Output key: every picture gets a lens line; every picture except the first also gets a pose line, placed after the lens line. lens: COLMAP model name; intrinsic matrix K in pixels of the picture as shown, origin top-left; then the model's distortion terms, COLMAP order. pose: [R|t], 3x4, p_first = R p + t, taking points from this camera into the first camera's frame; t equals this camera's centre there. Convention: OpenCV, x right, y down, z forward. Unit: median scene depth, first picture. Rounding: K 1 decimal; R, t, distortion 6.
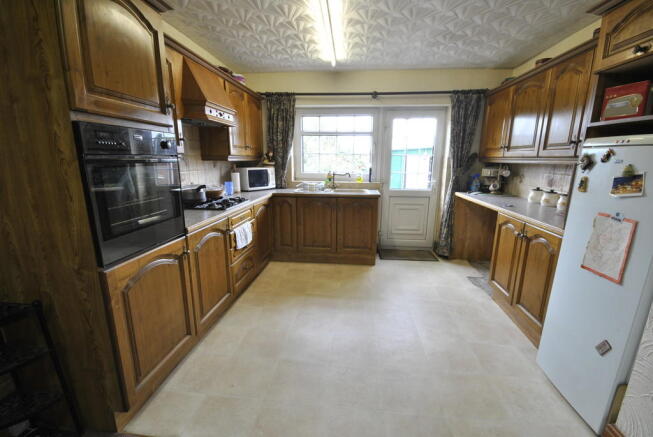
lens RADIAL K [[281.5, 0, 327.3], [0, 281.5, 218.3], [0, 0, 1]] dist [0.001164, 0.001141]
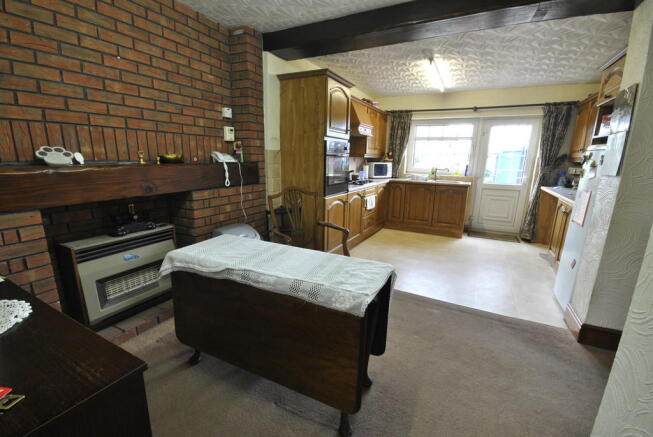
lens RADIAL K [[281.5, 0, 329.4], [0, 281.5, 221.0], [0, 0, 1]] dist [0.001164, 0.001141]
pose [[0.927753, 0.097042, -0.360358, 0.061951], [-0.093957, 0.995234, 0.026116, 0.109748], [0.361175, 0.009629, 0.932448, -0.461780]]
